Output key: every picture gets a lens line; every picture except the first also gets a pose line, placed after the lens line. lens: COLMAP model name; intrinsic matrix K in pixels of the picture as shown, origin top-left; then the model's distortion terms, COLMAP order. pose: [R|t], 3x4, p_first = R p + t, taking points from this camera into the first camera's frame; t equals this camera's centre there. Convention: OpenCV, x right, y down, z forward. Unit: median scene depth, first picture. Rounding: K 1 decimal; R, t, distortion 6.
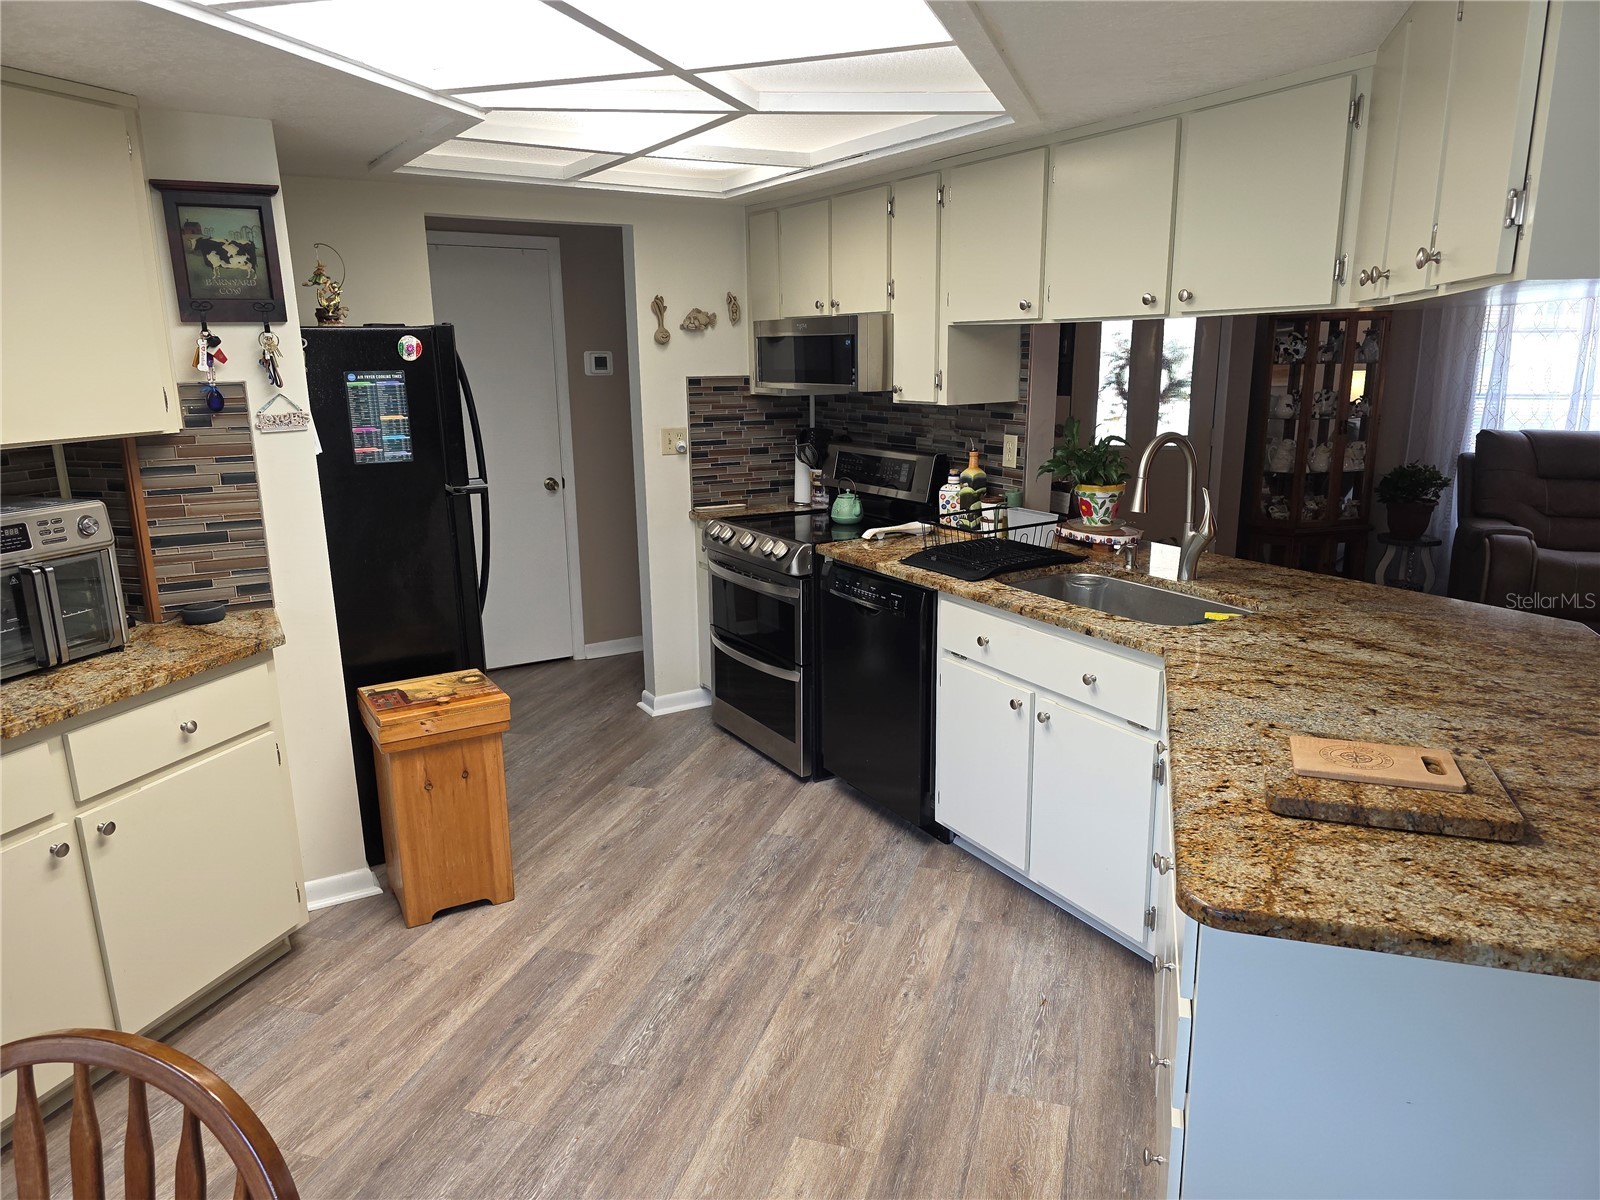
lens RADIAL K [[1067.9, 0, 797.6], [0, 1067.9, 604.5], [0, 0, 1]] dist [0.055731, -0.044145]
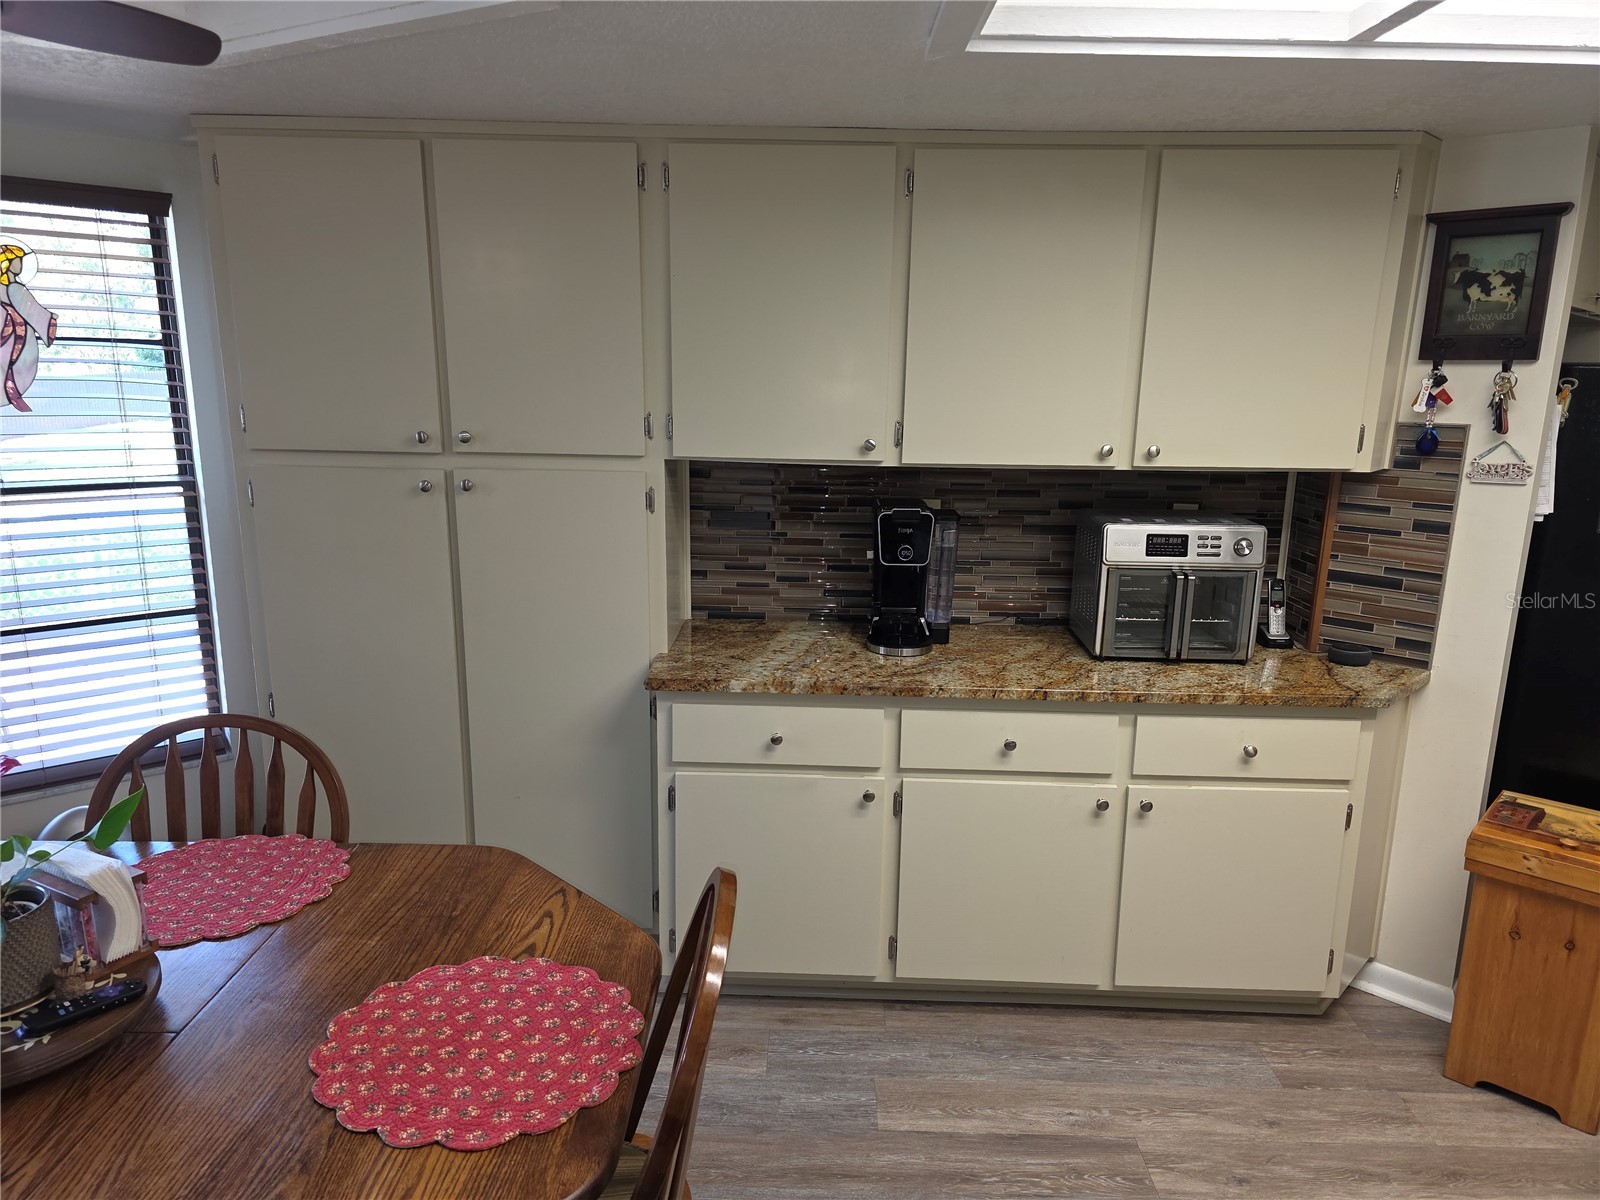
lens RADIAL K [[1067.9, 0, 807.3], [0, 1067.9, 619.3], [0, 0, 1]] dist [0.055731, -0.044145]
pose [[0.294068, 0.236150, -0.926152, 0.190036], [-0.240858, 0.956034, 0.167293, -0.061978], [0.924939, 0.173875, 0.338017, 0.185736]]
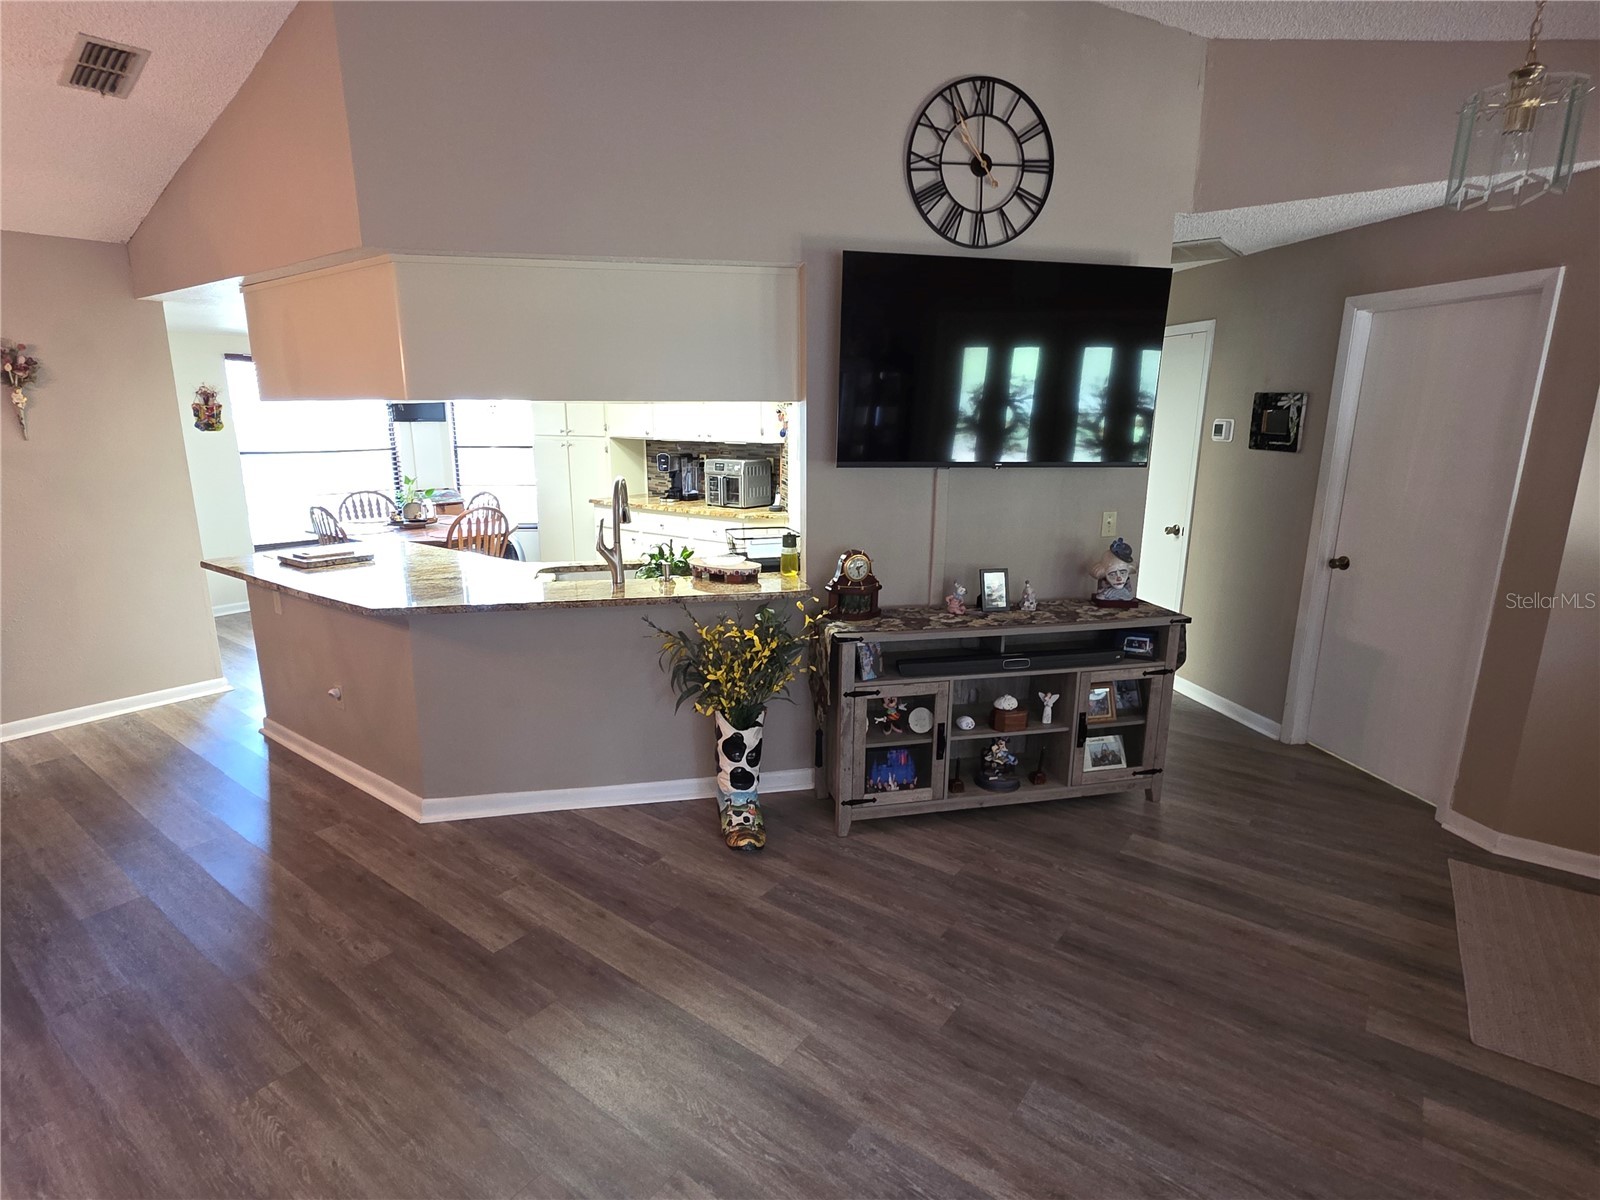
lens RADIAL K [[814.5, 0, 794.4], [0, 814.5, 595.4], [0, 0, 1]] dist [0.004837, -0.000470]
pose [[-0.324641, 0.221875, -0.919445, 1.308457], [-0.217259, 0.928612, 0.300797, -0.392977], [0.920547, 0.297409, -0.253261, 1.512101]]
